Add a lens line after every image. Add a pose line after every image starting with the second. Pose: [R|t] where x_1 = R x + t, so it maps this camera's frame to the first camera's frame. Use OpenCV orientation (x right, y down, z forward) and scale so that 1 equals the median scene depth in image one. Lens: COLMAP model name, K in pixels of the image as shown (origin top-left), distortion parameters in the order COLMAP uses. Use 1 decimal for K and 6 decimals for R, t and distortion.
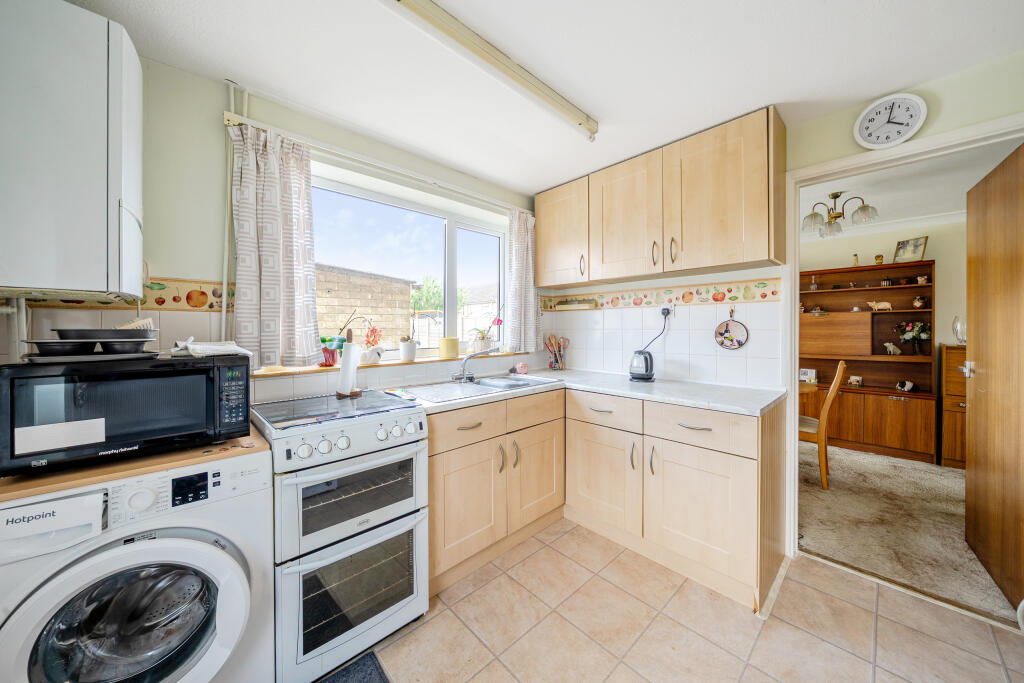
lens RADIAL K [[355.9, 0, 508.3], [0, 355.9, 328.7], [0, 0, 1]] dist [0.000099, -0.000046]
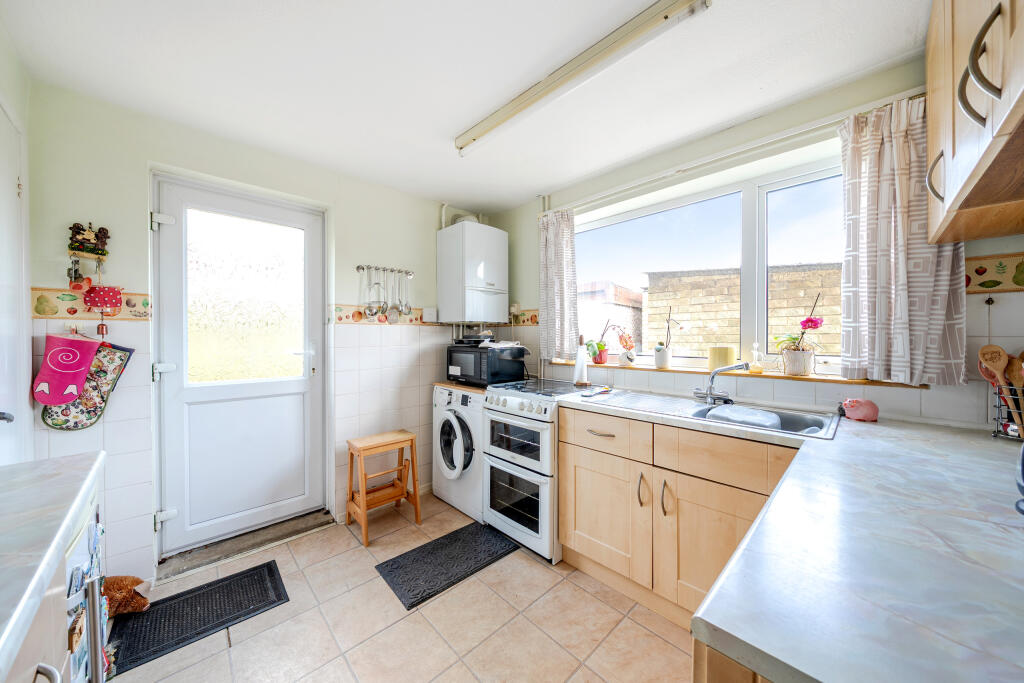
lens RADIAL K [[350.3, 0, 506.4], [0, 350.3, 333.1], [0, 0, 1]] dist [-0.000525, 0.000011]
pose [[0.006133, -0.000834, -0.999981, 0.675646], [0.002647, 0.999996, -0.000817, -0.005010], [0.999978, -0.002642, 0.006136, 0.564185]]
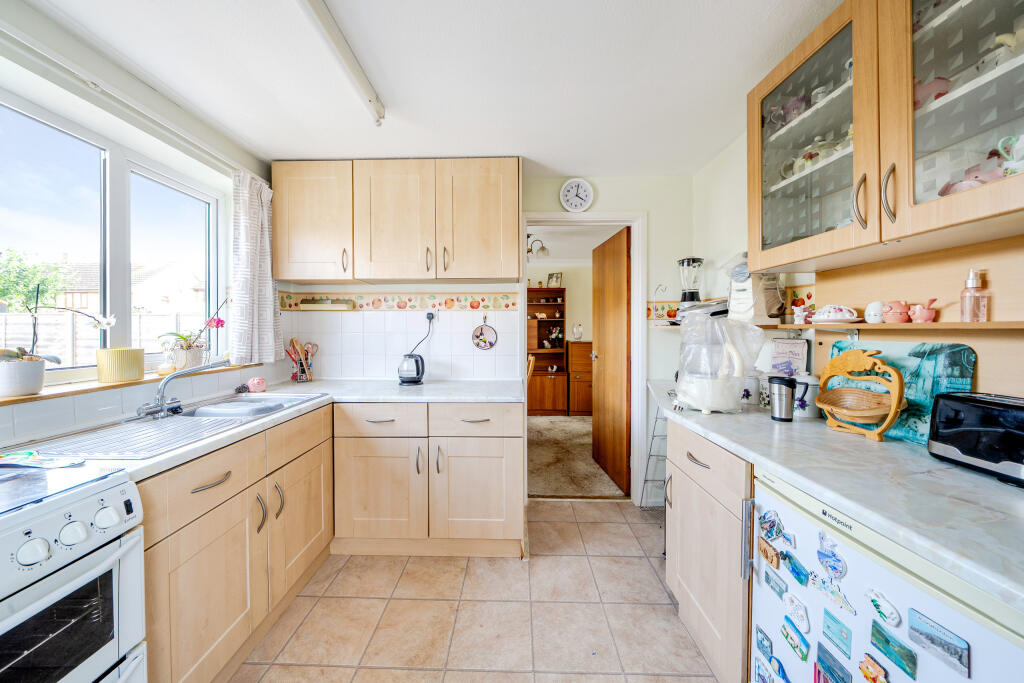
lens RADIAL K [[350.3, 0, 506.4], [0, 350.3, 333.1], [0, 0, 1]] dist [-0.000525, 0.000011]
pose [[0.699848, -0.006246, 0.714265, -0.146643], [0.000671, 0.999967, 0.008087, -0.005613], [-0.714292, -0.005181, 0.699829, 0.118388]]
